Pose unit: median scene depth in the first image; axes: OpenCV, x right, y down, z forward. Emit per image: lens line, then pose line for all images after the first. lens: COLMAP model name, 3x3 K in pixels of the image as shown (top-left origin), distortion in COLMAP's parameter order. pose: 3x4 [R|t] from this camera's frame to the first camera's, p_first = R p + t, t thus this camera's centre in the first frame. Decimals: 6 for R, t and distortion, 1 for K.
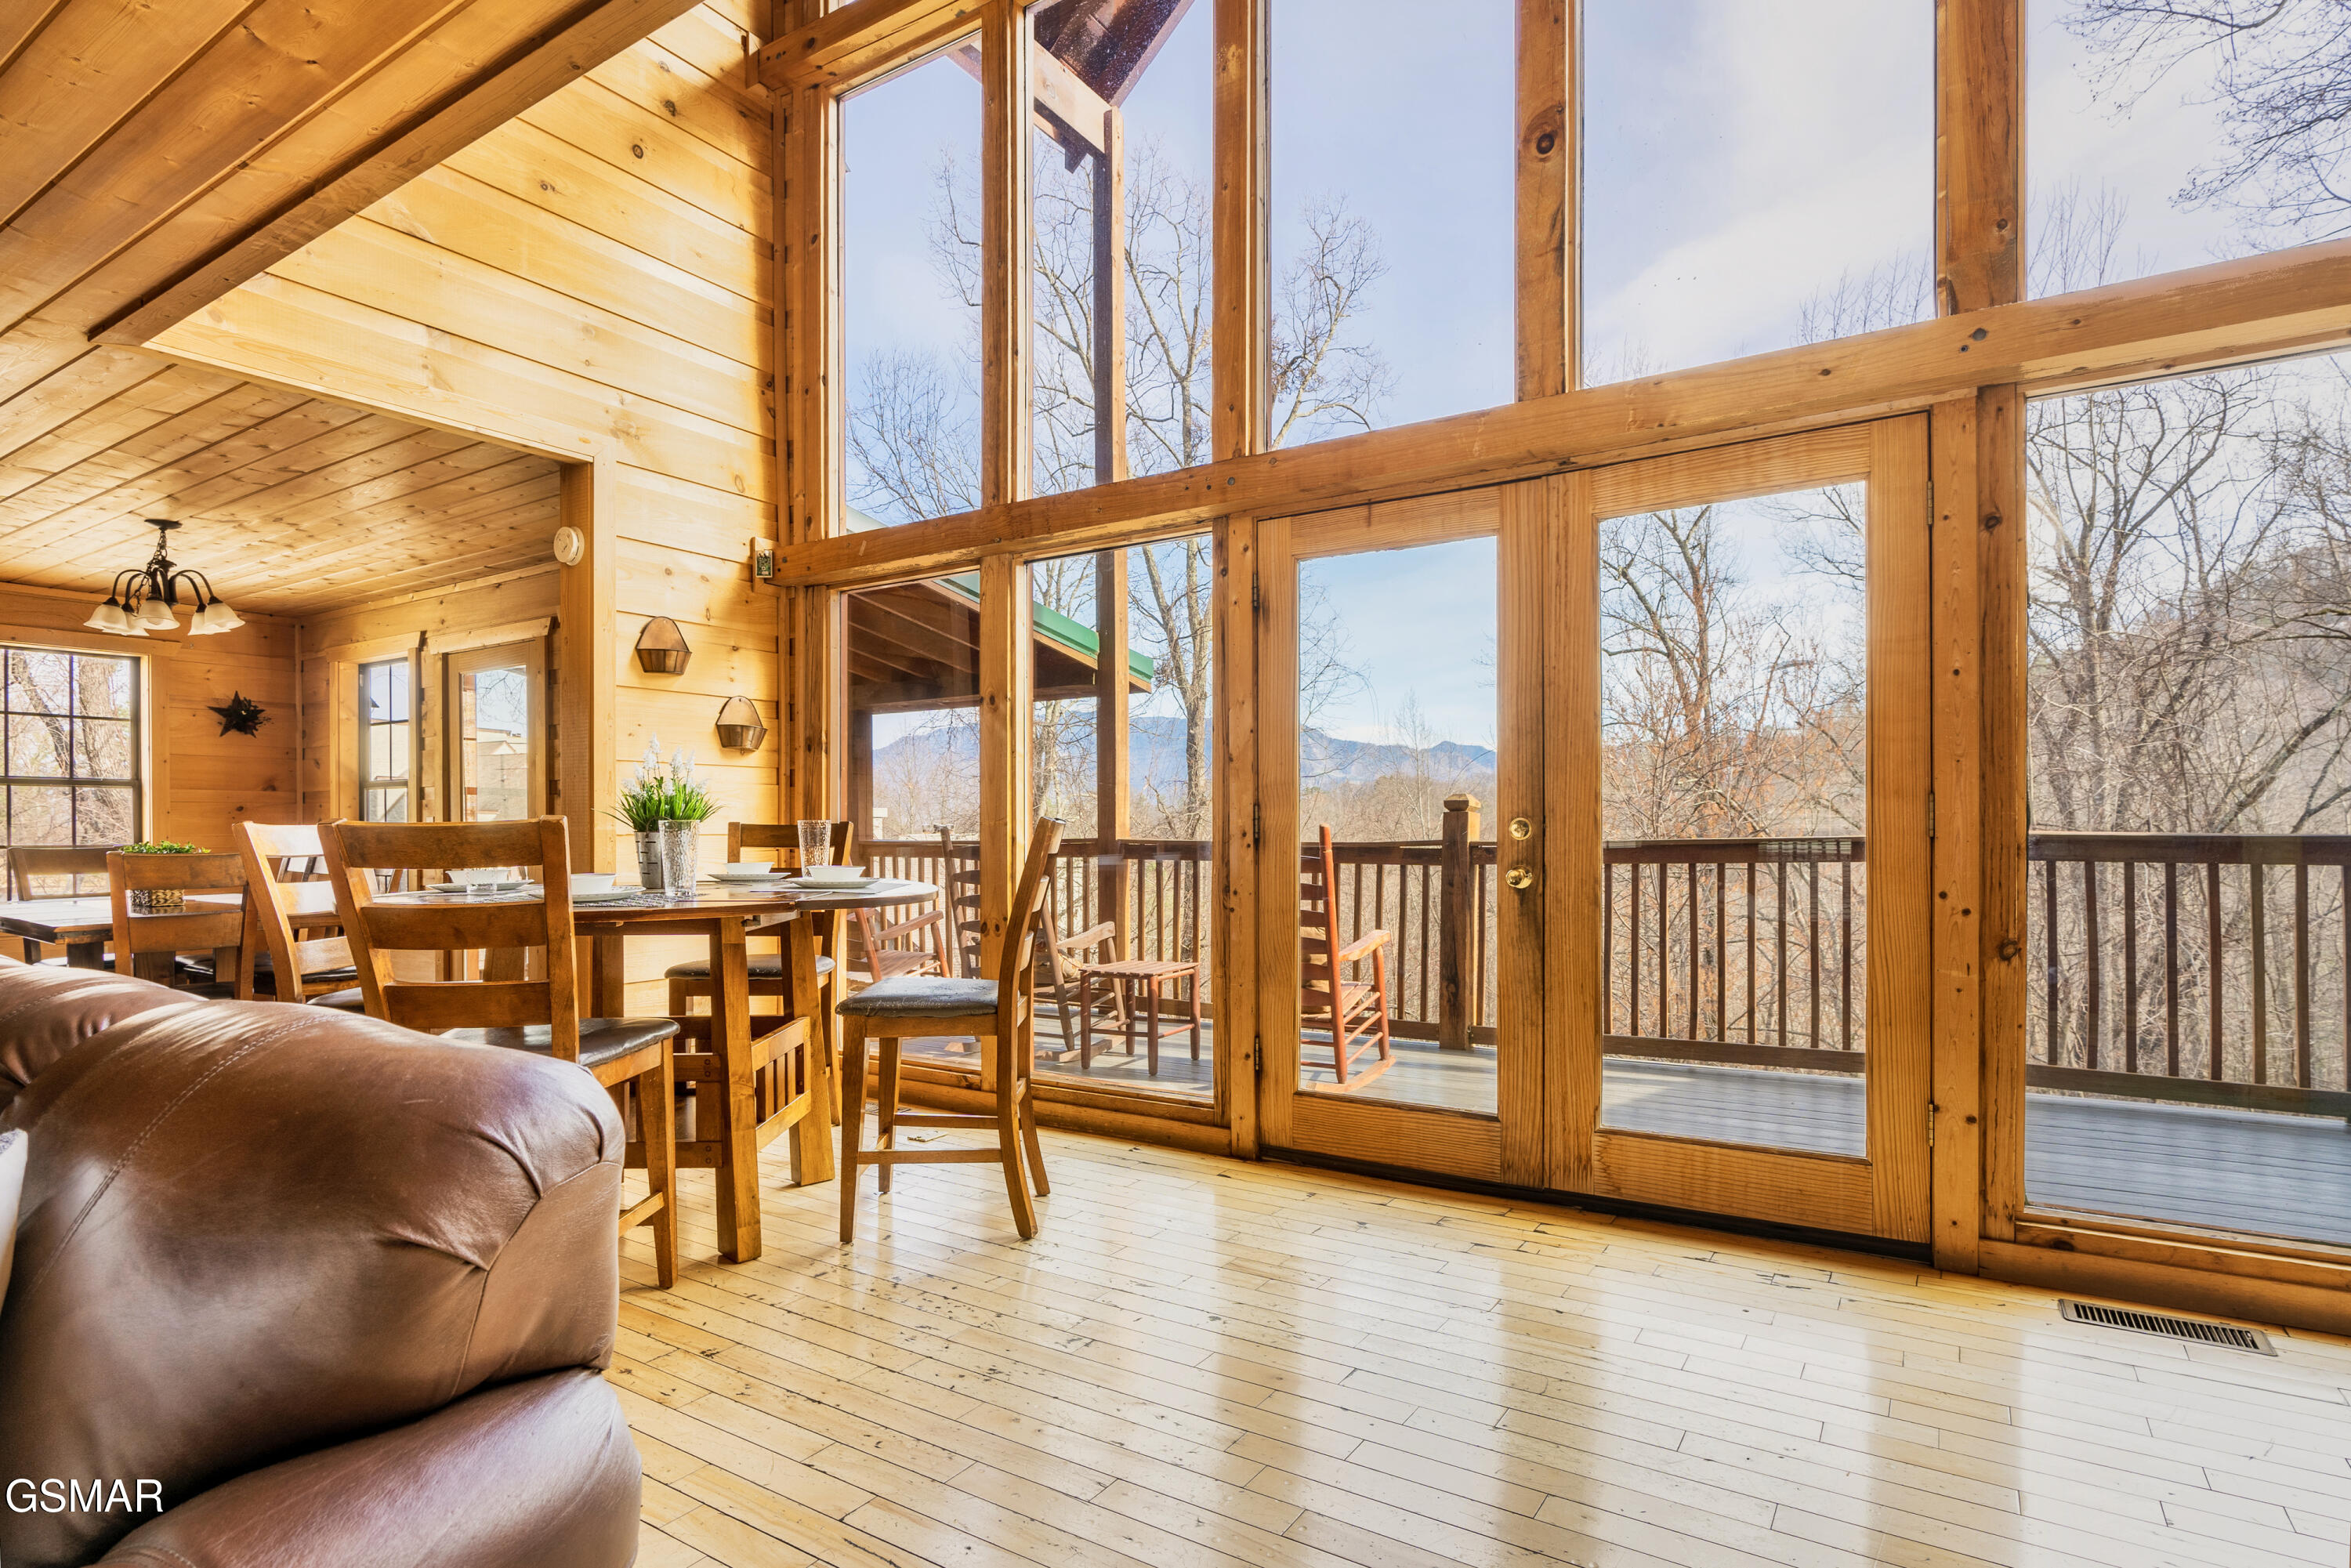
lens RADIAL K [[1211.0, 0, 1177.2], [0, 1211.0, 826.6], [0, 0, 1]] dist [-0.007791, 0.002882]
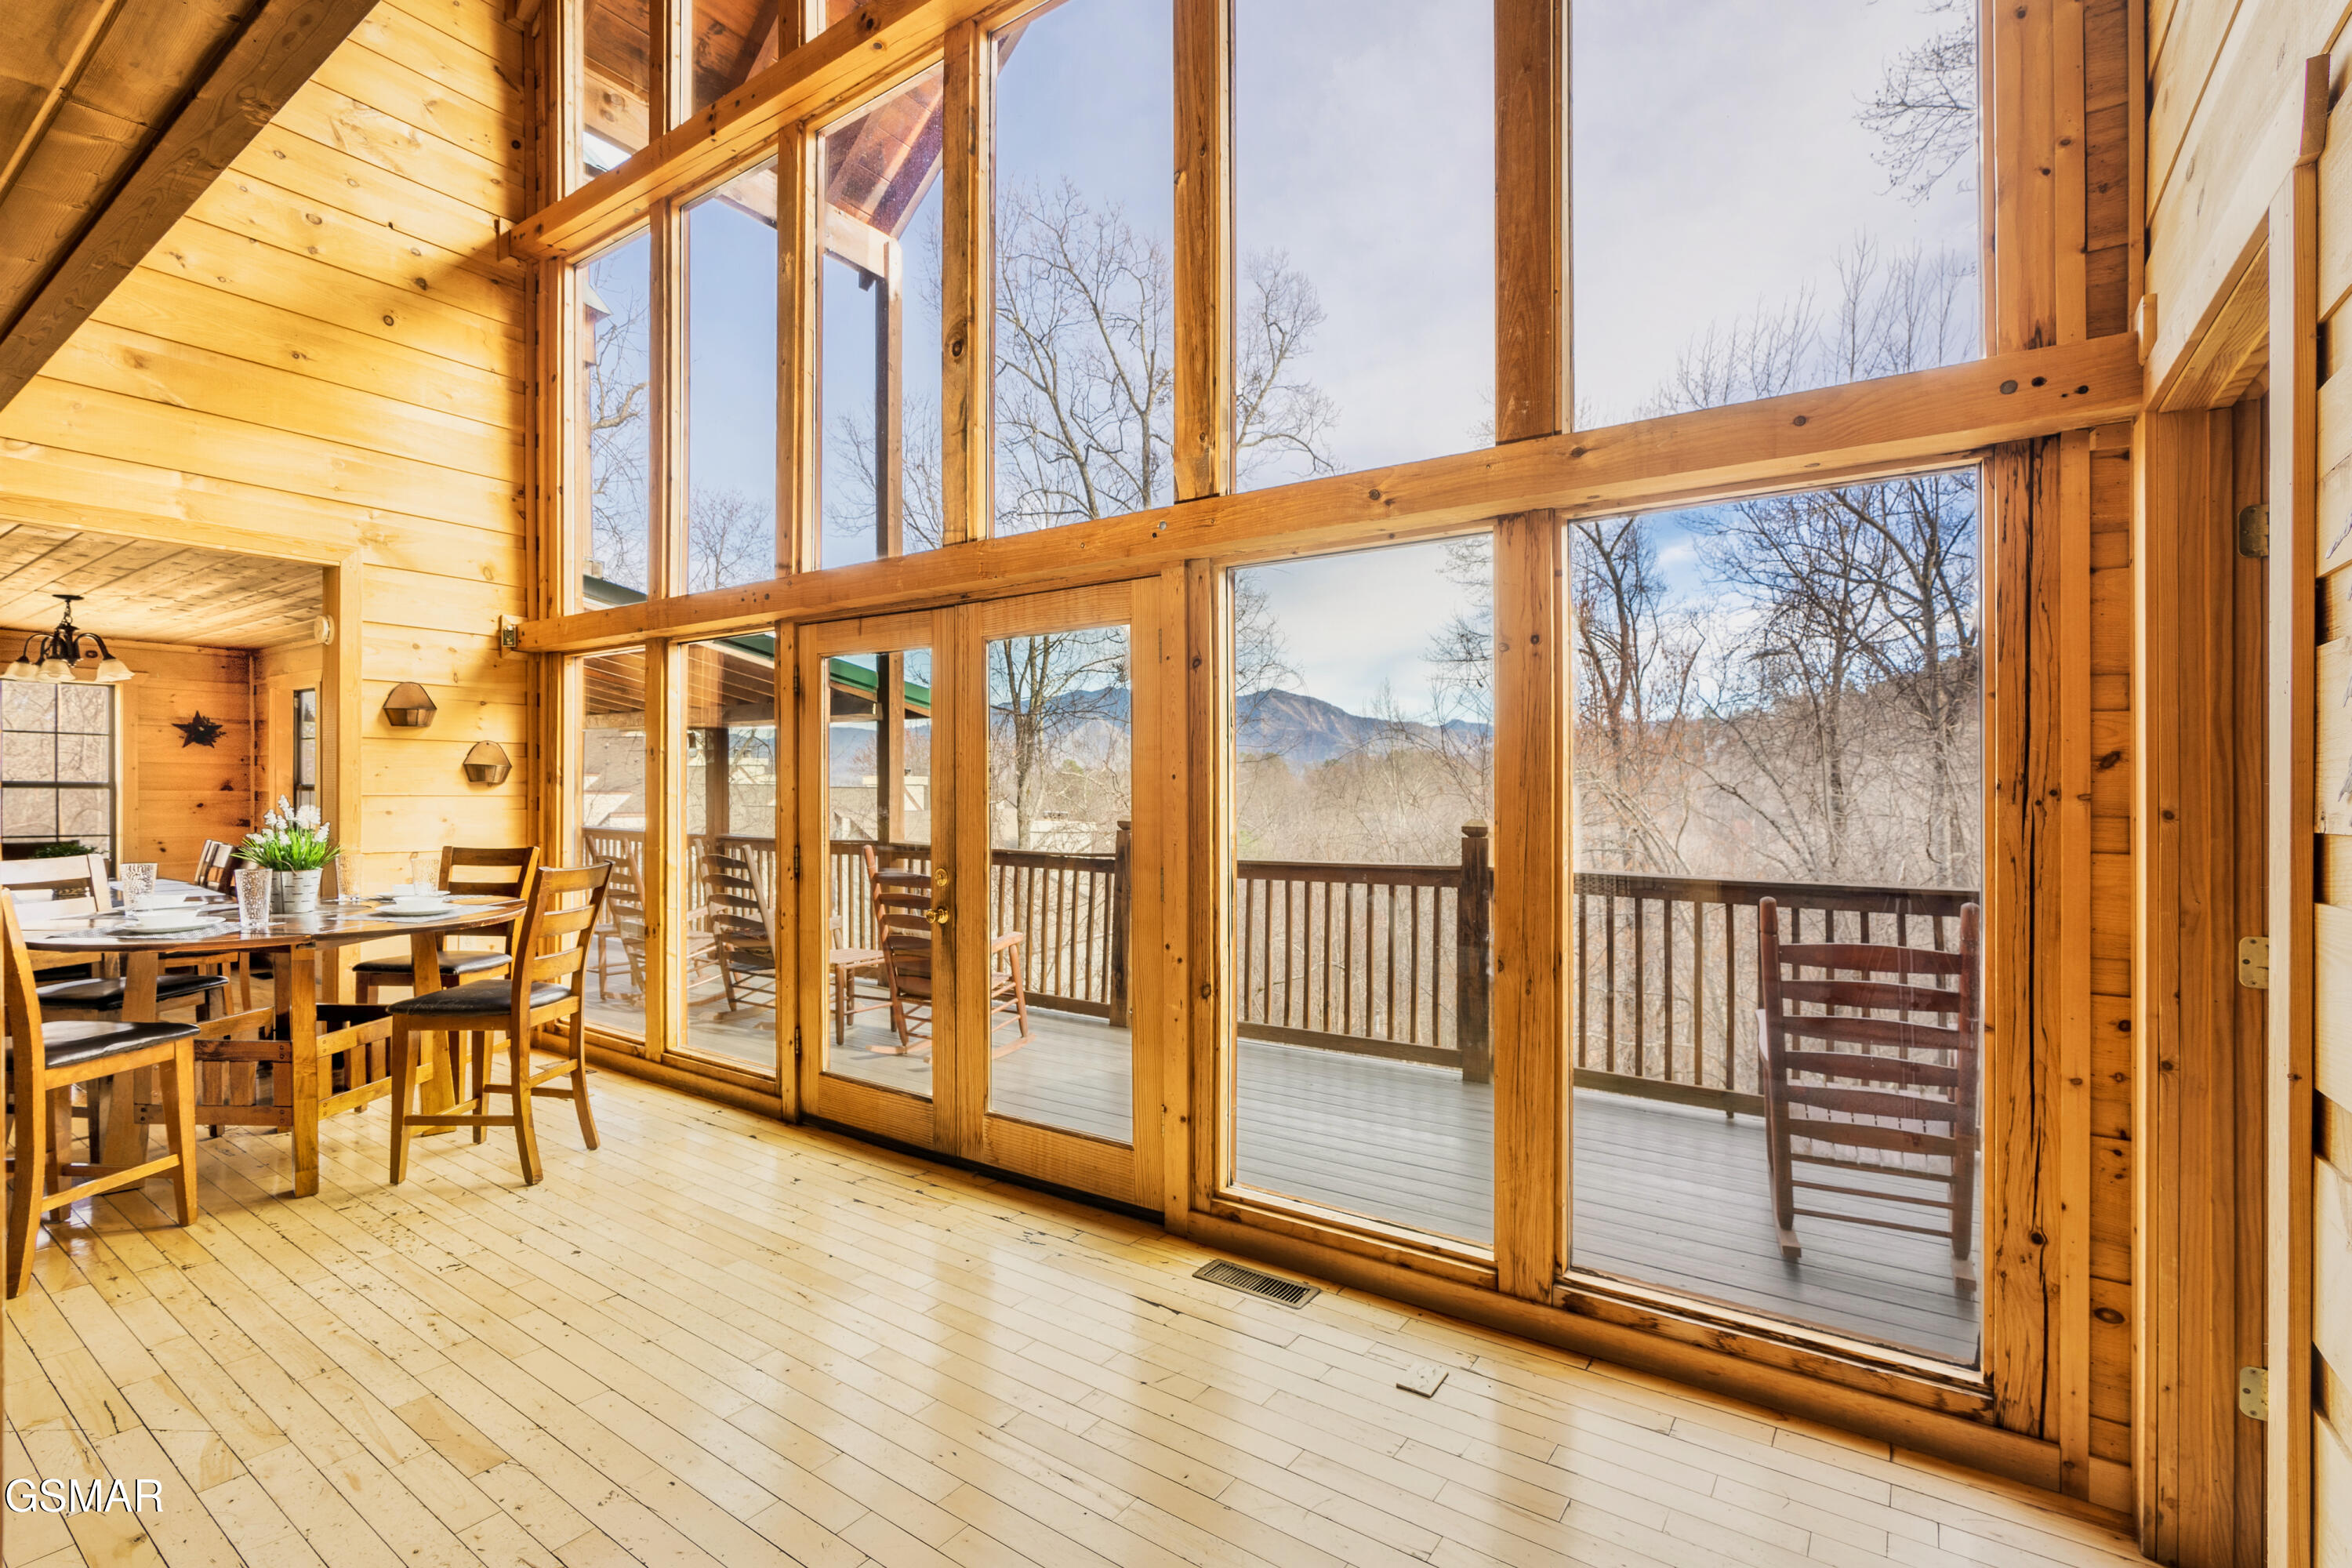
lens RADIAL K [[1080.2, 0, 1167.8], [0, 1080.2, 789.2], [0, 0, 1]] dist [-0.002518, 0.000689]
pose [[0.998968, 0.014043, -0.043204, 0.432811], [-0.014180, 0.999895, -0.002863, -0.069491], [0.043159, 0.003473, 0.999062, -0.106167]]
